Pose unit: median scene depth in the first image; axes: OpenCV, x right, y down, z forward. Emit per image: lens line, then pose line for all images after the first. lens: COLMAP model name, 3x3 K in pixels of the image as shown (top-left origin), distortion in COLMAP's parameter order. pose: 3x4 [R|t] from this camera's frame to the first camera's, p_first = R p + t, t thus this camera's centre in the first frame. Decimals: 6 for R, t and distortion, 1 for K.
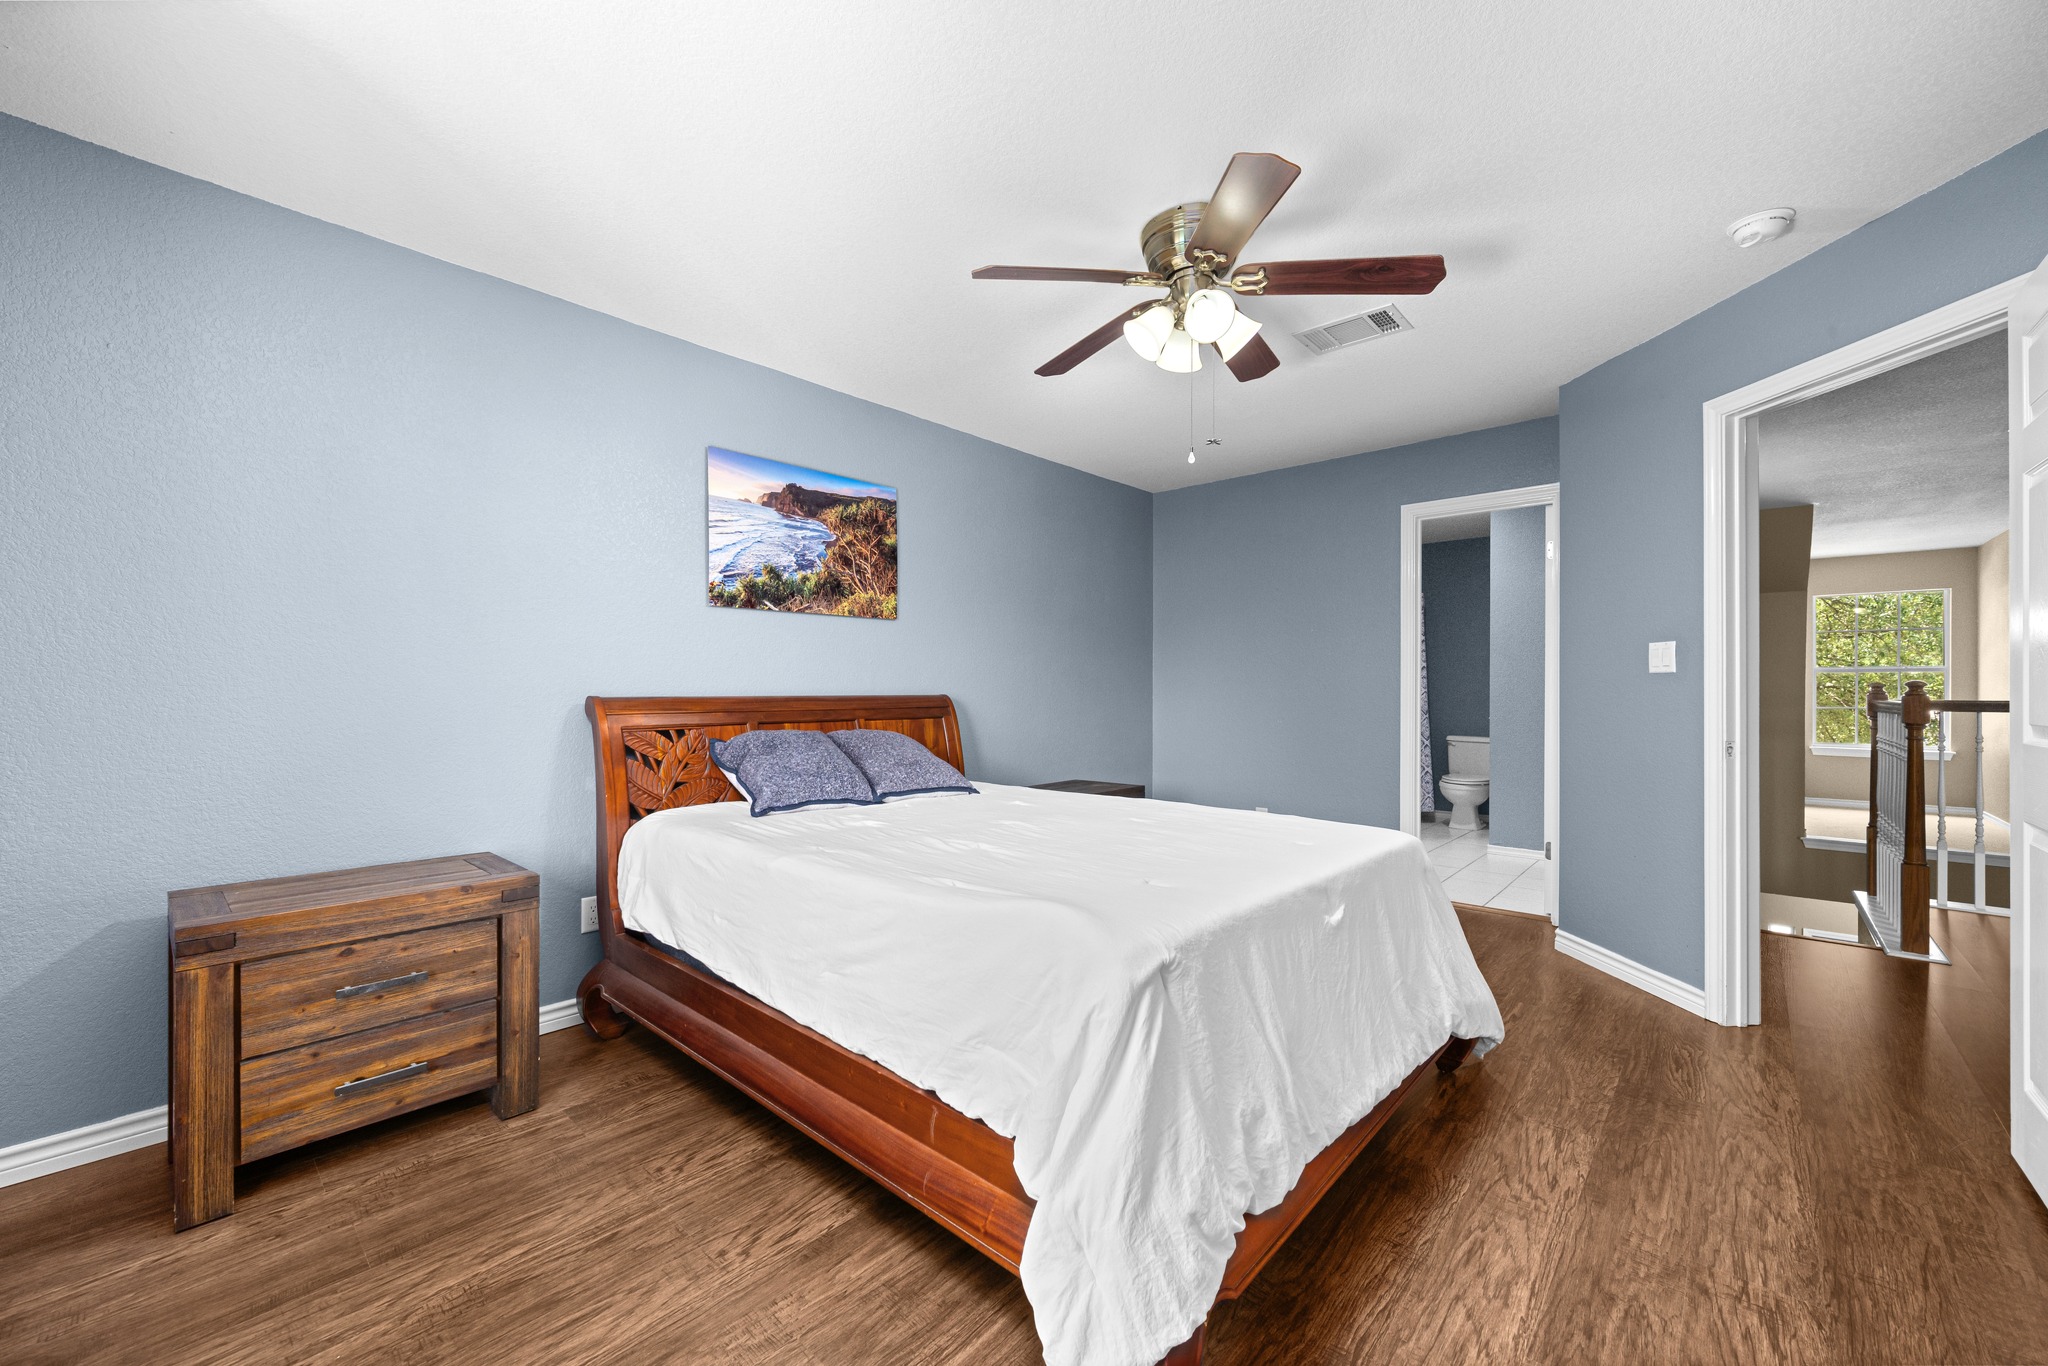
lens RADIAL K [[806.1, 0, 1021.8], [0, 806.1, 687.3], [0, 0, 1]] dist [-0.002611, 0.000081]
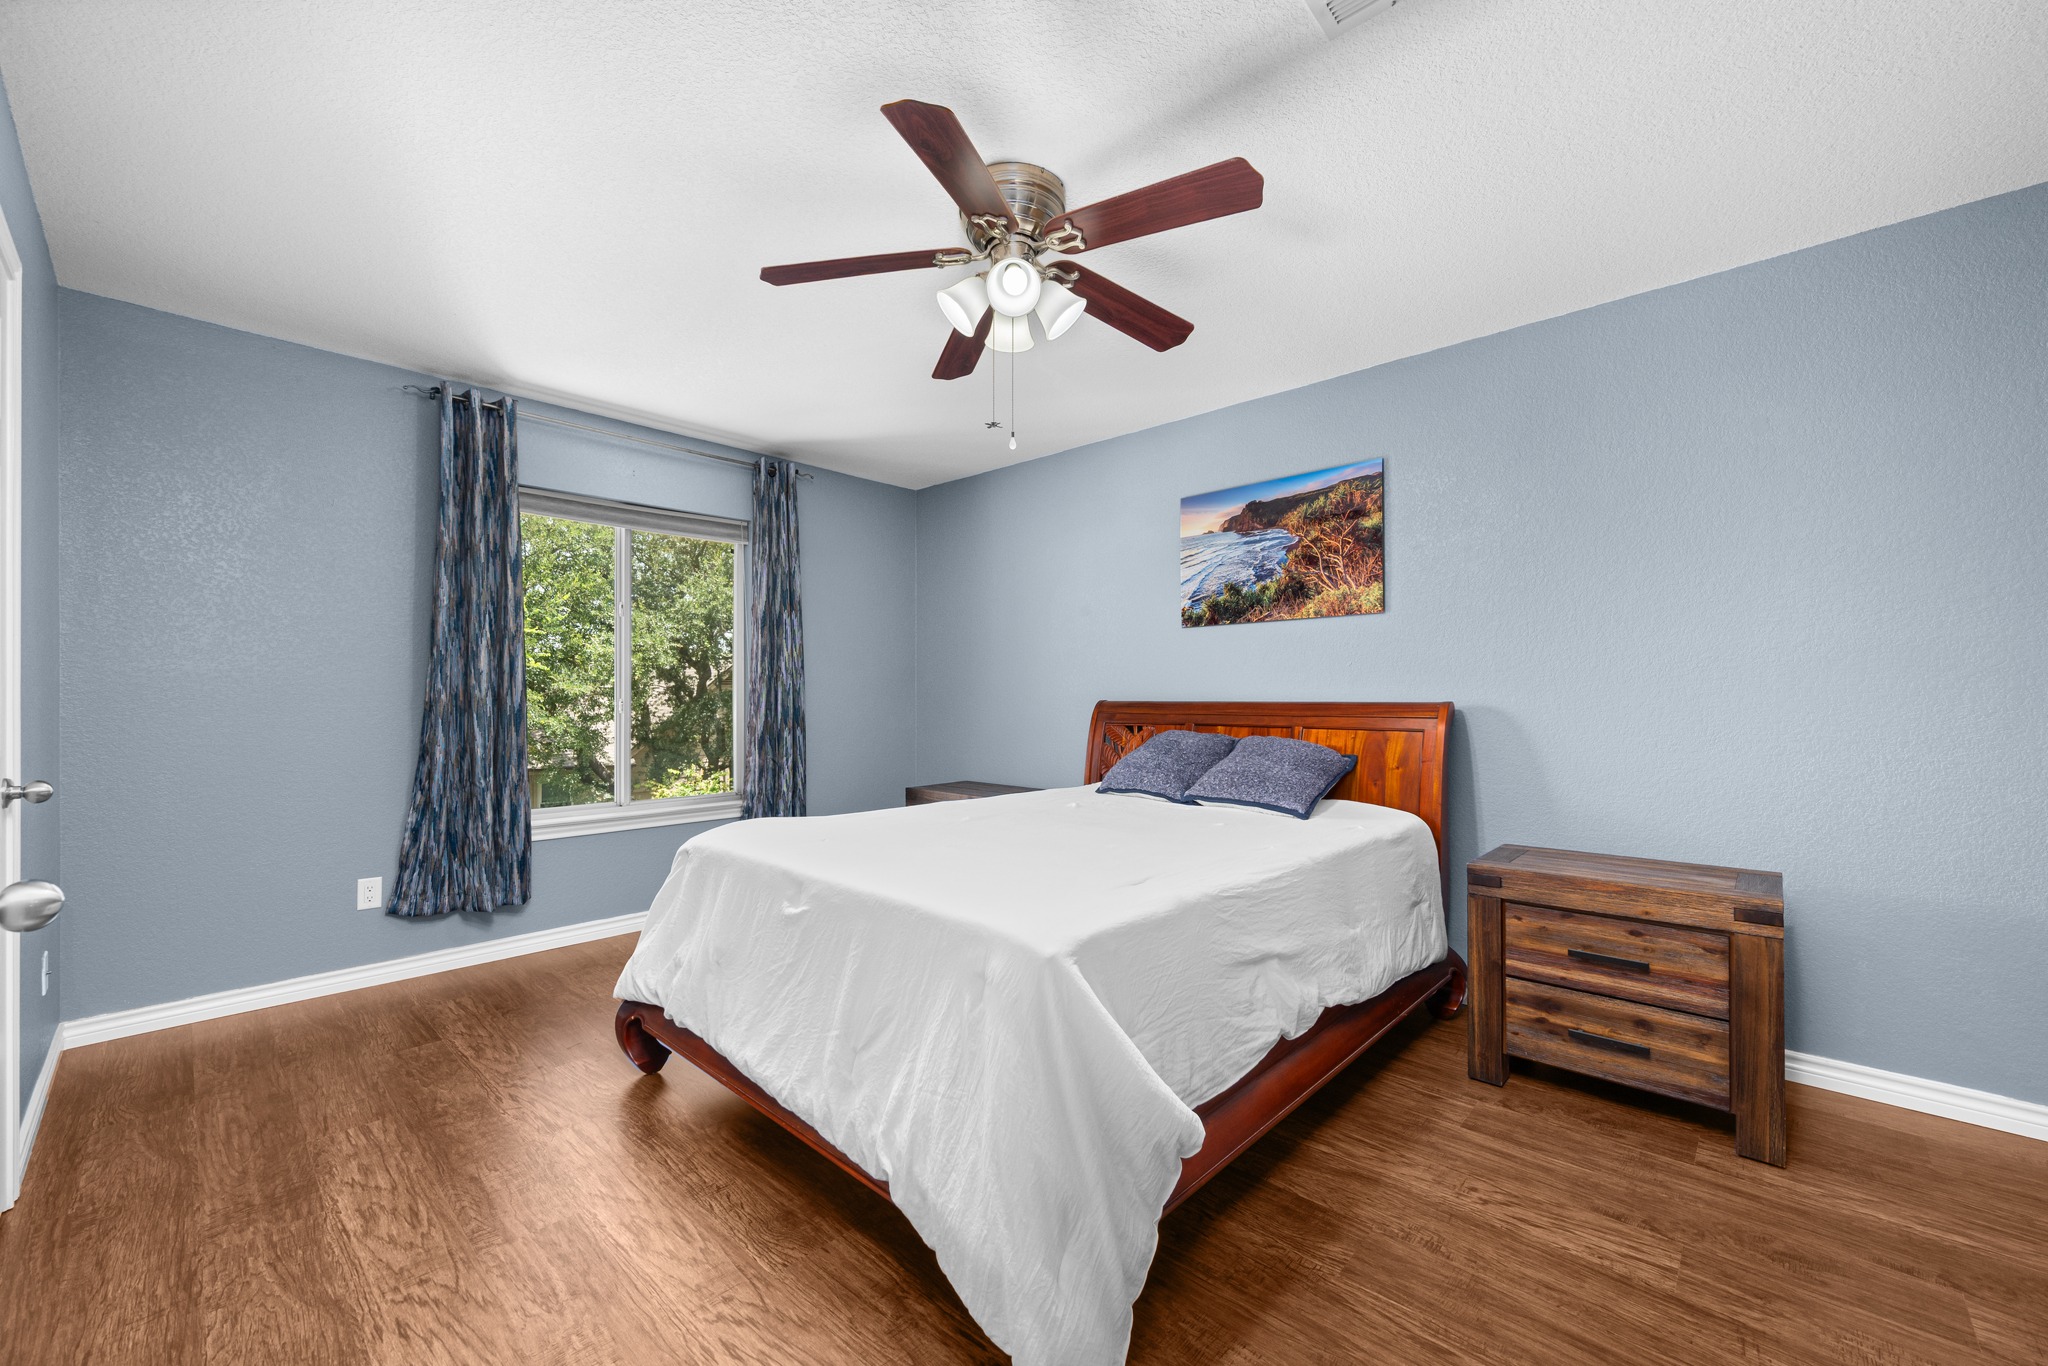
lens RADIAL K [[806.1, 0, 1022.3], [0, 806.1, 692.1], [0, 0, 1]] dist [-0.002611, 0.000081]
pose [[-0.023731, -0.001446, -0.999717, 0.785151], [0.007734, 0.999969, -0.001630, -0.001844], [0.999688, -0.007771, -0.023719, 0.719508]]
